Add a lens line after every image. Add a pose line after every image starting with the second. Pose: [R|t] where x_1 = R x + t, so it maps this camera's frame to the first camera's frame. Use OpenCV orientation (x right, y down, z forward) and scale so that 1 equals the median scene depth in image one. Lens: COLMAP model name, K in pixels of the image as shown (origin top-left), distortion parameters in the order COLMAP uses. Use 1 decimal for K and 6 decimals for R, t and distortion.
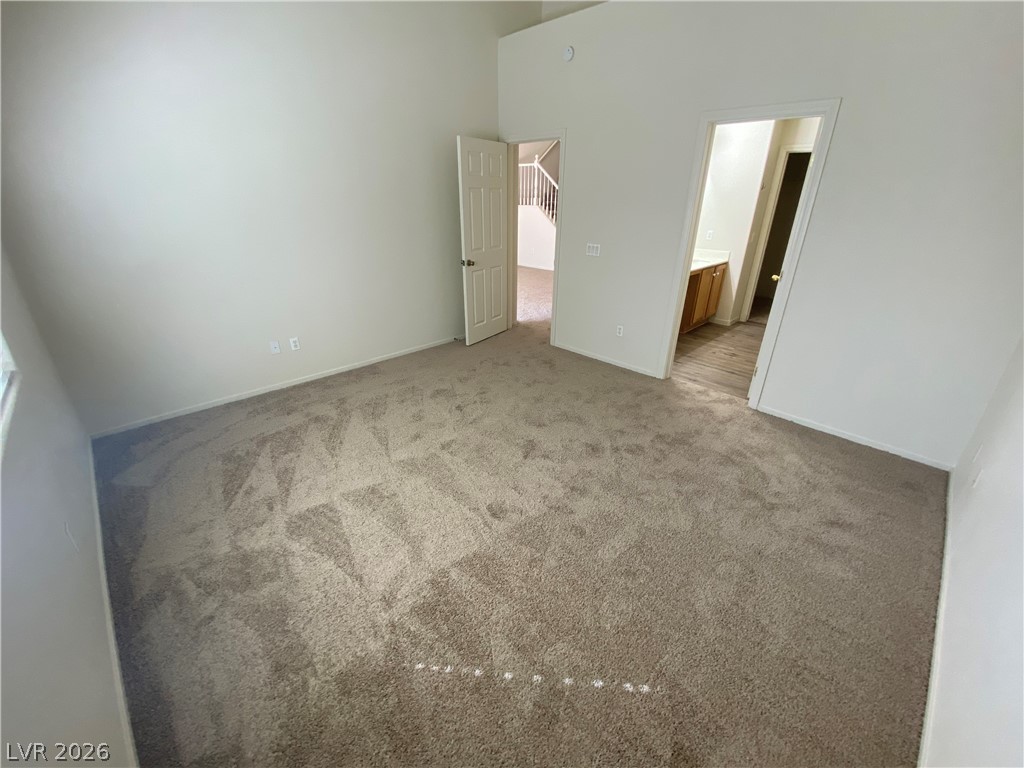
lens RADIAL K [[419.1, 0, 507.7], [0, 419.1, 384.6], [0, 0, 1]] dist [-0.018932, -0.000564]
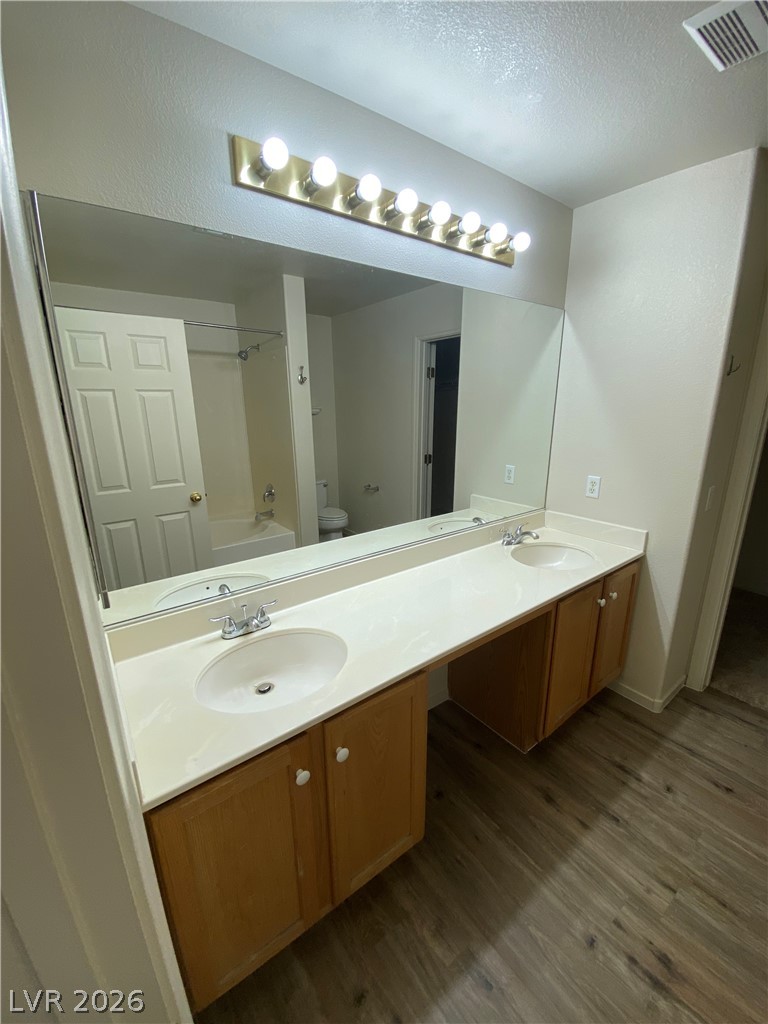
lens RADIAL K [[419.1, 0, 386.8], [0, 419.1, 508.9], [0, 0, 1]] dist [-0.018932, -0.000564]
pose [[0.991956, 0.016351, -0.125520, 0.343054], [-0.038385, 0.983785, -0.175195, -0.263497], [0.120620, 0.178603, 0.976500, 0.590483]]
